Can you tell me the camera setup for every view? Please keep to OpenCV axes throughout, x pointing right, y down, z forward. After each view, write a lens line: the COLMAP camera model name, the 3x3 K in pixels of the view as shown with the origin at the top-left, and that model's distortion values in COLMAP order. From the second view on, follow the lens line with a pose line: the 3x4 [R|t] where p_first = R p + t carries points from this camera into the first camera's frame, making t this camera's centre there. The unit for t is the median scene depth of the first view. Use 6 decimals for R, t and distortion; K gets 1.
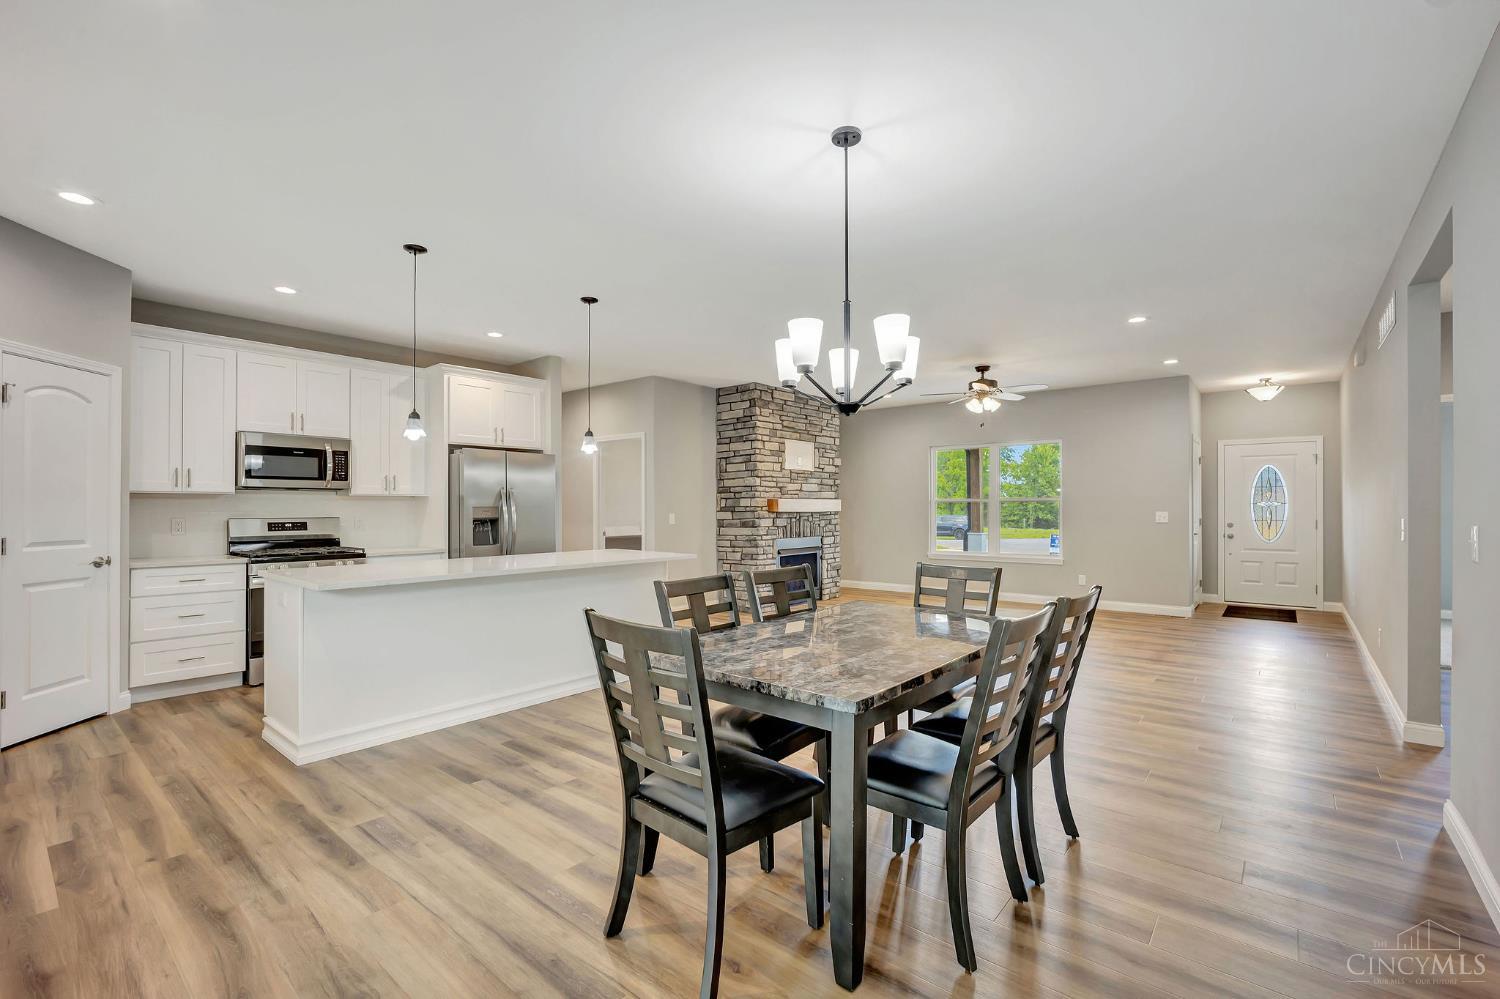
lens RADIAL K [[651.9, 0, 749.9], [0, 651.9, 503.5], [0, 0, 1]] dist [-0.015209, 0.004276]
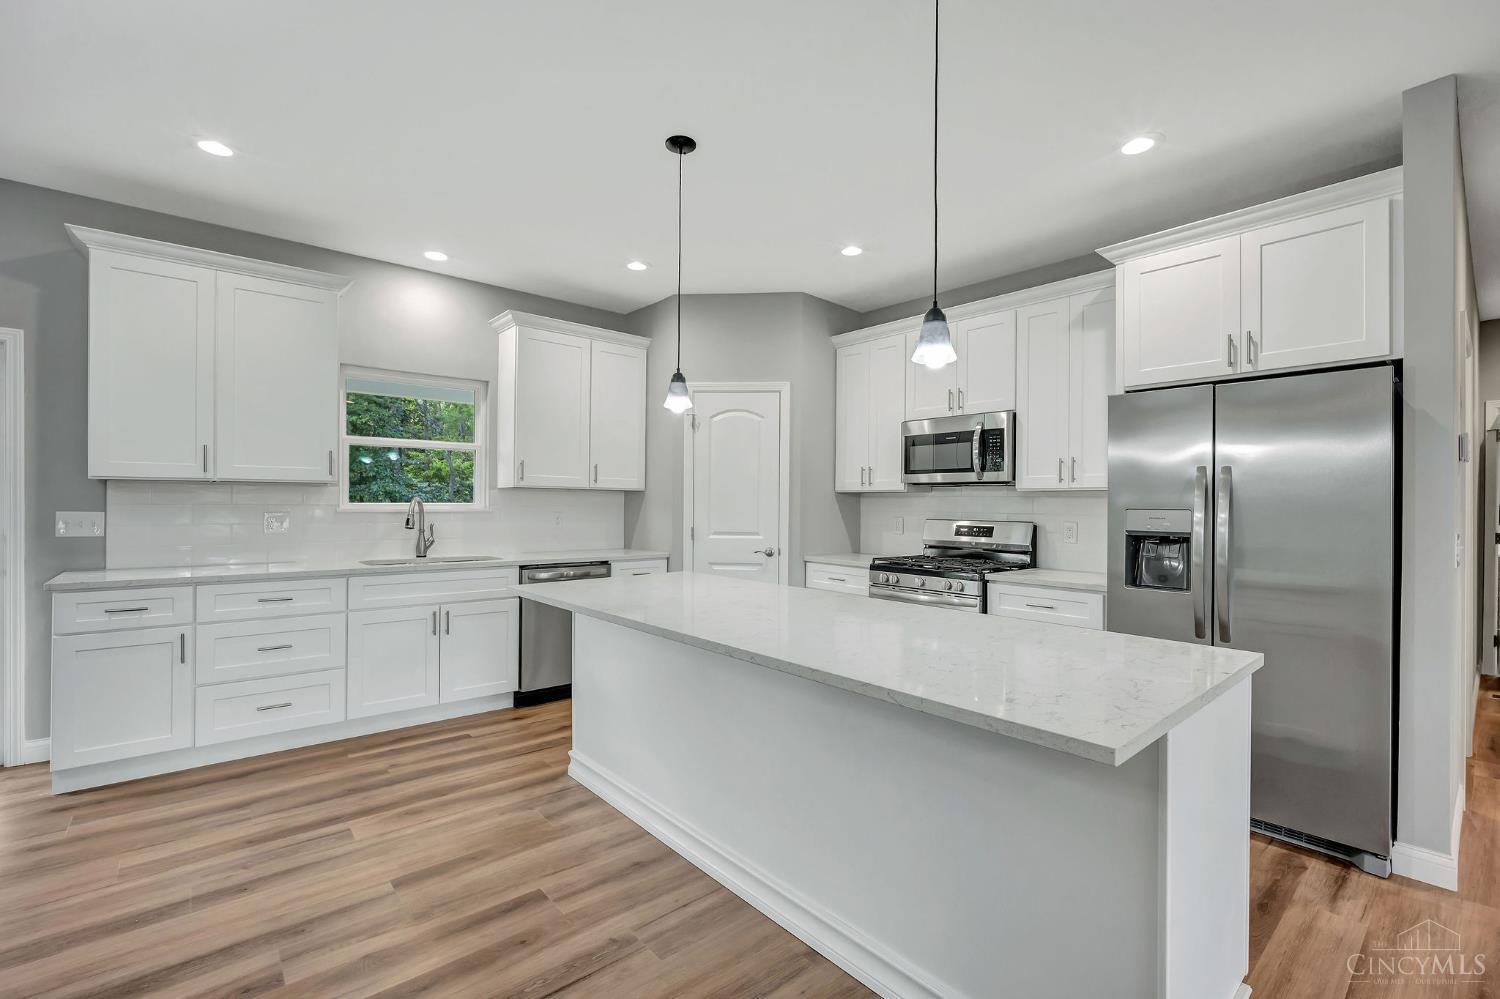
lens RADIAL K [[651.9, 0, 755.1], [0, 651.9, 505.3], [0, 0, 1]] dist [-0.015209, 0.004276]
pose [[-0.158182, 0.002911, -0.987406, 0.114182], [-0.001505, 0.999994, 0.003189, 0.001162], [0.987409, 0.001990, -0.158176, 0.774906]]
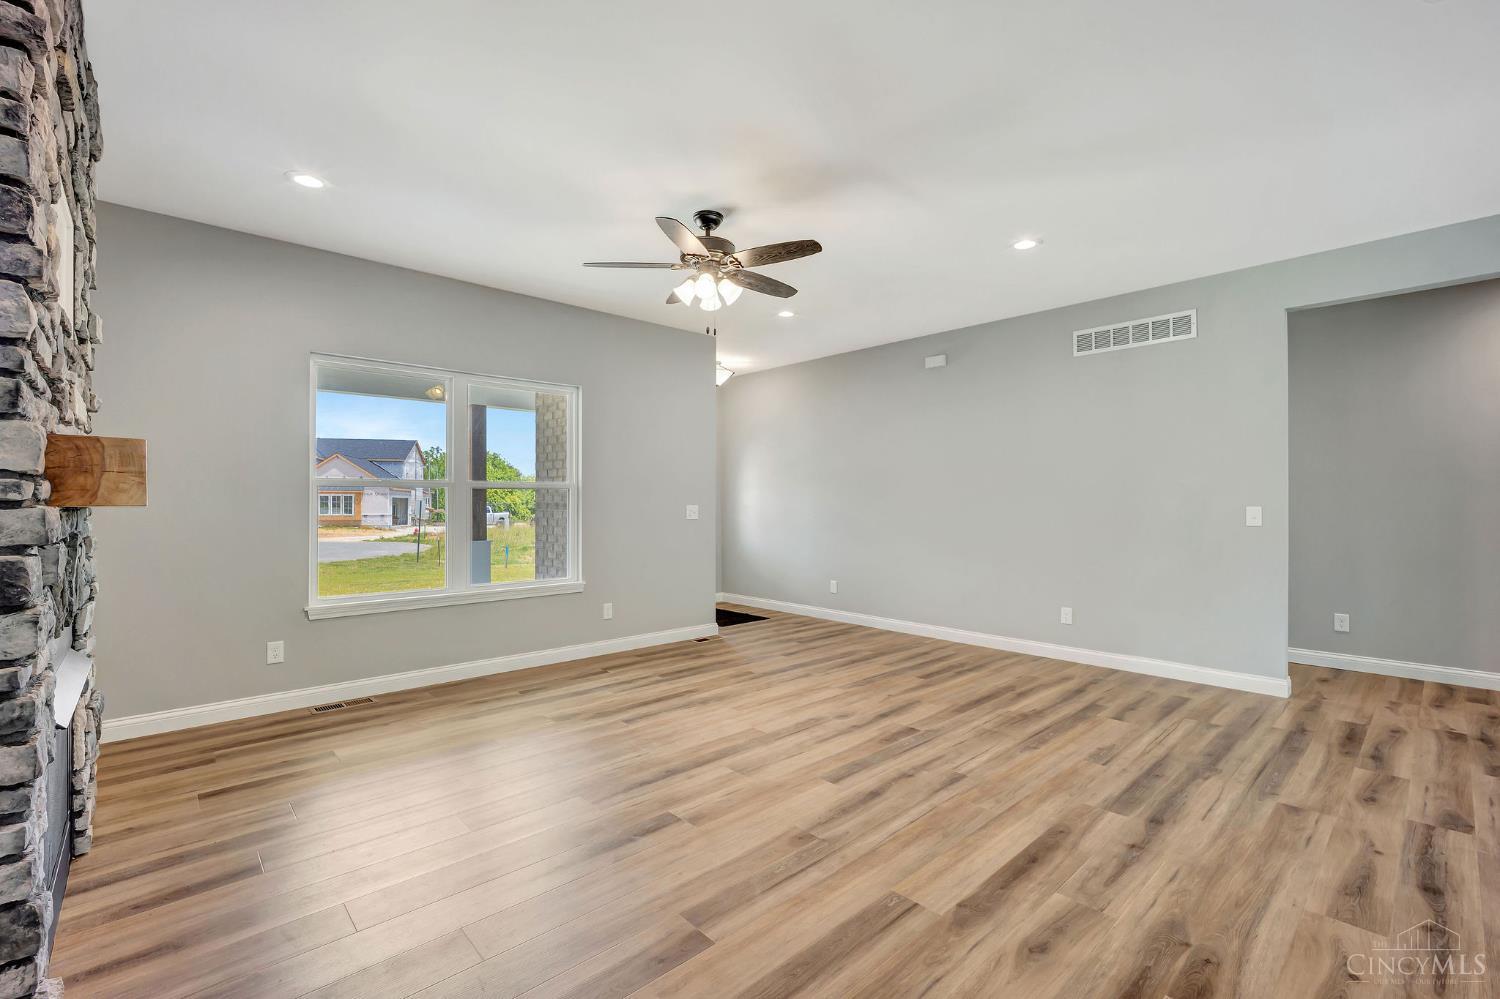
lens RADIAL K [[651.9, 0, 755.9], [0, 651.9, 499.6], [0, 0, 1]] dist [-0.015209, 0.004276]
pose [[0.124848, 0.007143, 0.992150, -0.161110], [-0.004627, 0.999967, -0.006617, 0.014584], [-0.992165, -0.003765, 0.124877, 1.082601]]
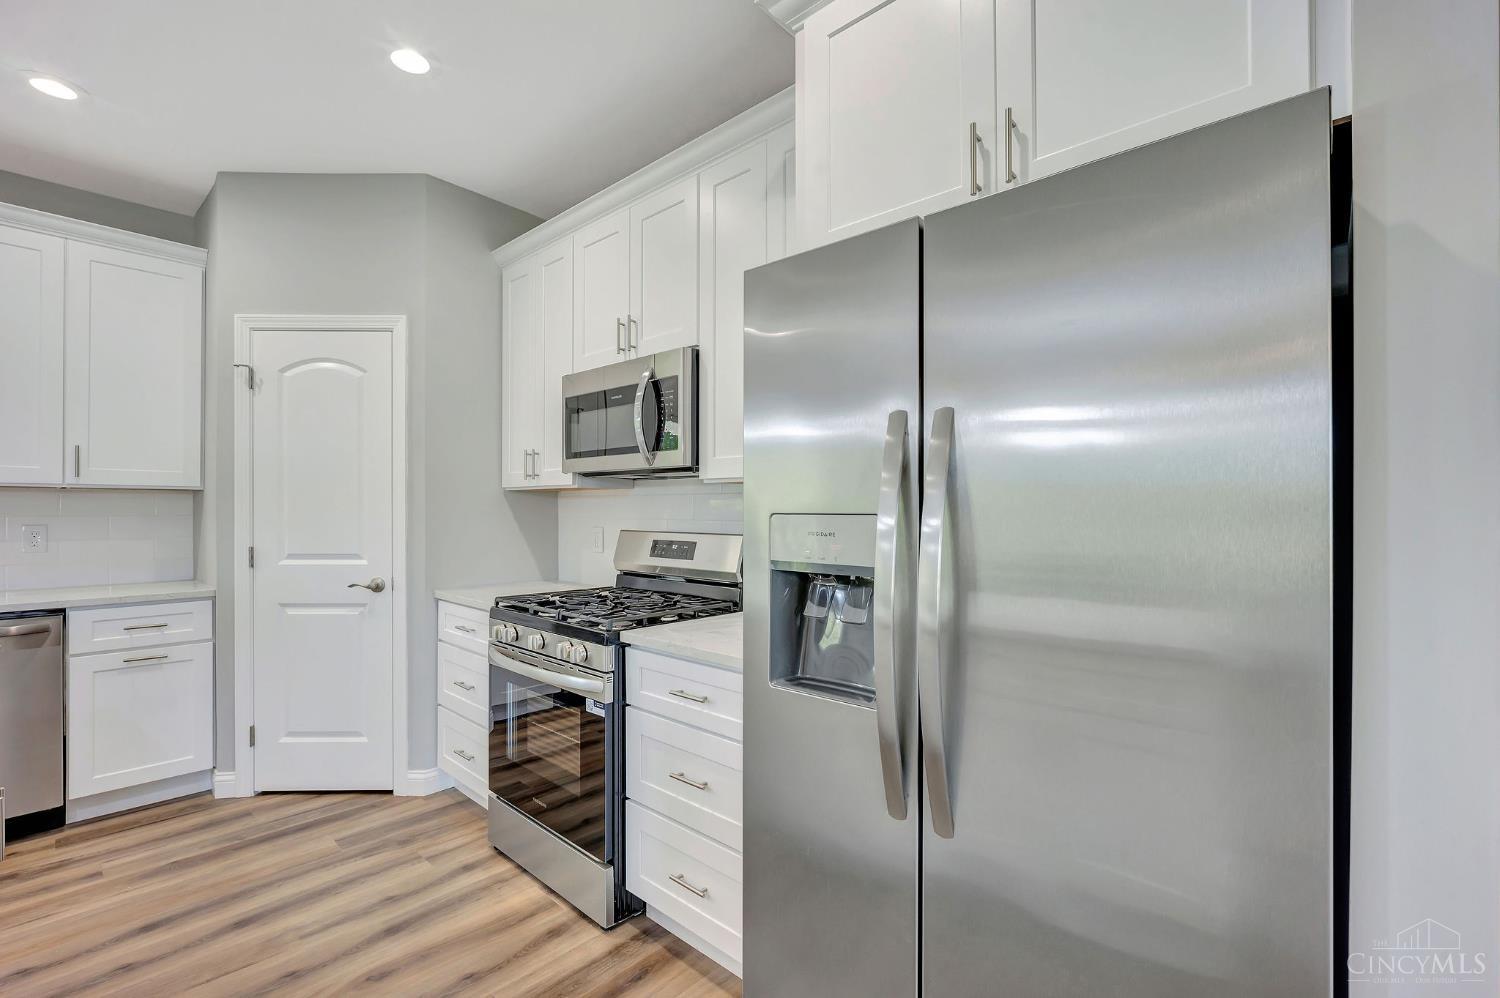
lens RADIAL K [[651.9, 0, 751.9], [0, 651.9, 511.1], [0, 0, 1]] dist [-0.015209, 0.004276]
pose [[-0.046920, 0.006071, -0.998880, -0.189924], [0.006549, 0.999962, 0.005770, 0.002887], [0.998877, -0.006271, -0.046958, 0.978061]]
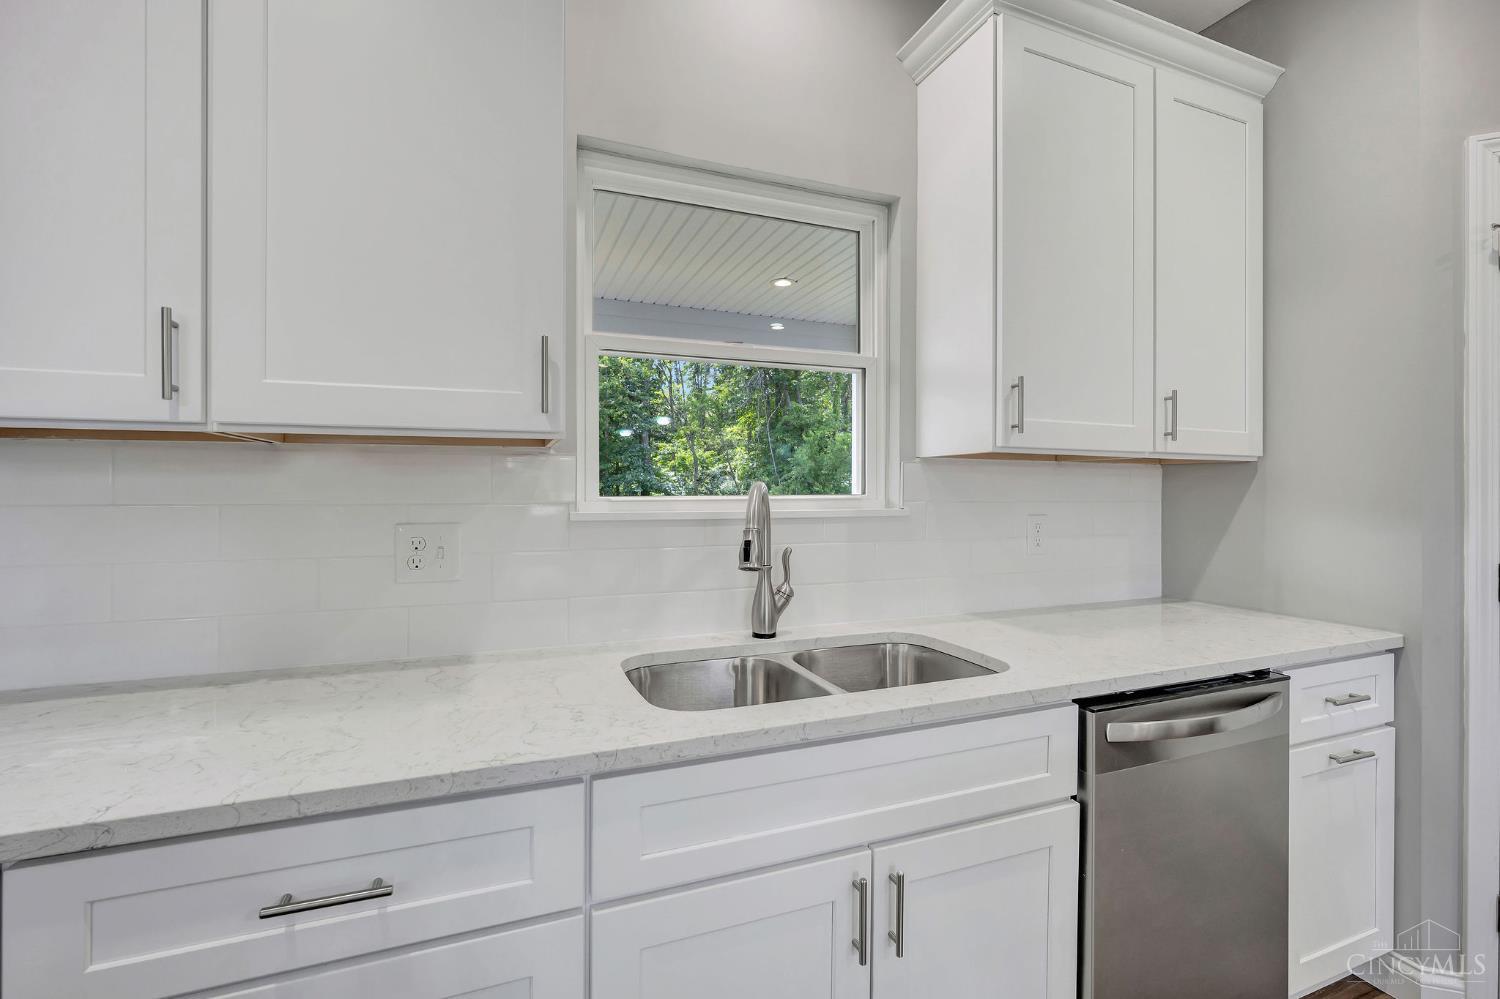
lens RADIAL K [[651.9, 0, 750.4], [0, 651.9, 496.8], [0, 0, 1]] dist [-0.015209, 0.004276]
pose [[-0.481582, 0.009883, -0.876345, -0.285741], [0.004279, 0.999951, 0.008926, -0.000494], [0.876391, 0.000548, -0.481601, 0.429703]]
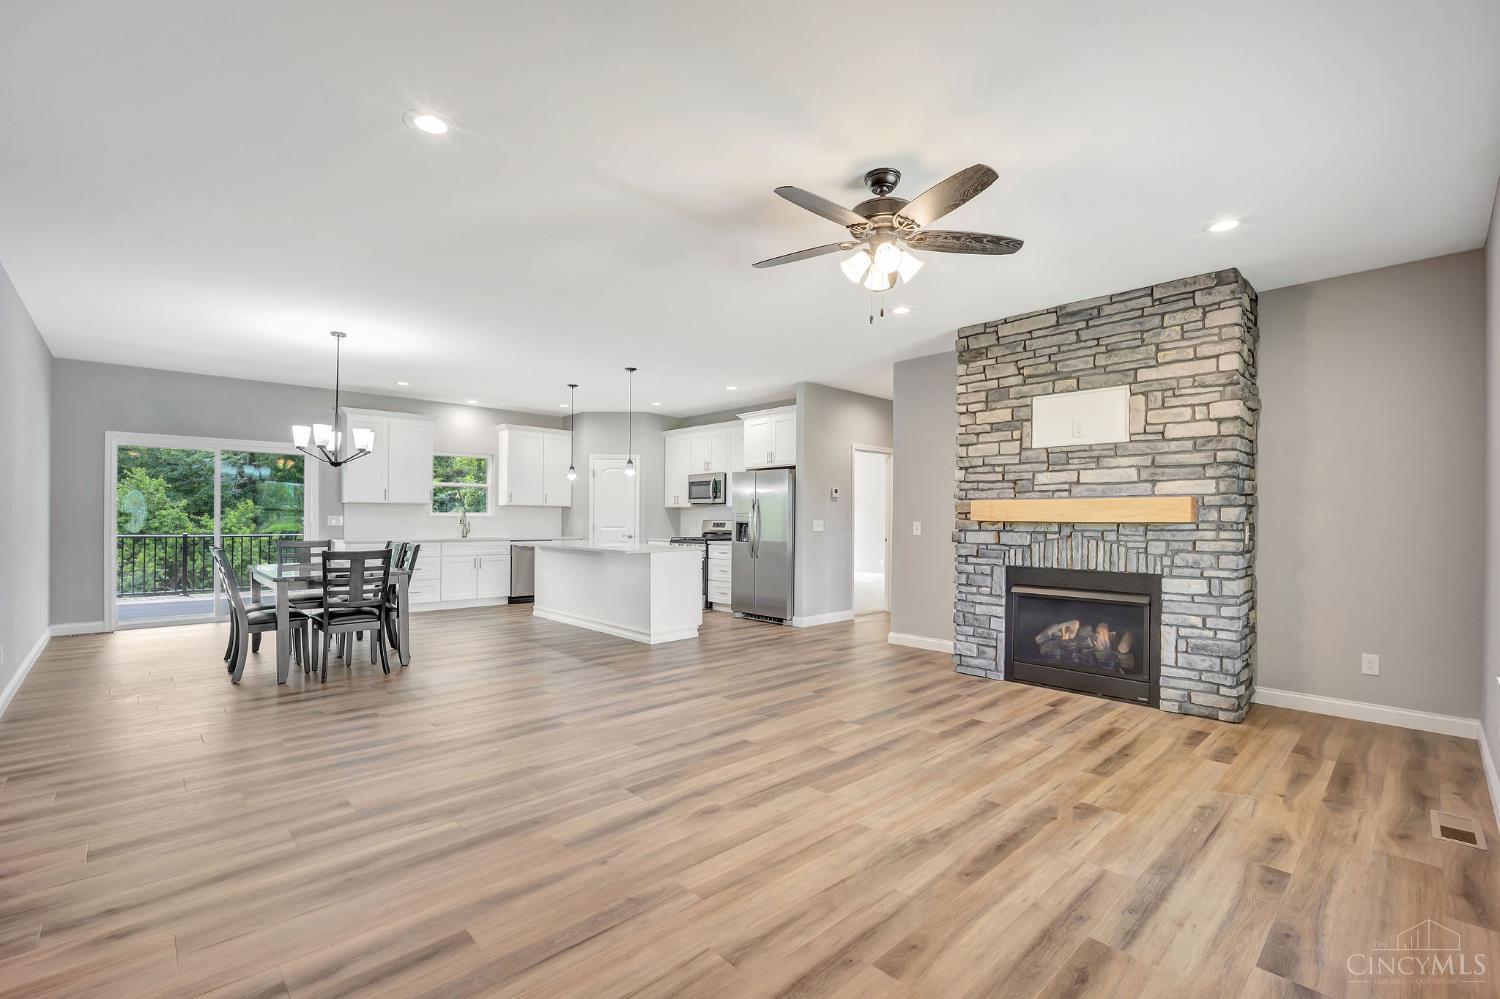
lens RADIAL K [[651.9, 0, 752.6], [0, 651.9, 518.8], [0, 0, 1]] dist [-0.015209, 0.004276]
pose [[-0.109342, 0.002041, -0.994002, 0.943653], [-0.000473, 0.999998, 0.002106, 0.012963], [0.994004, 0.000700, -0.109340, 1.158456]]
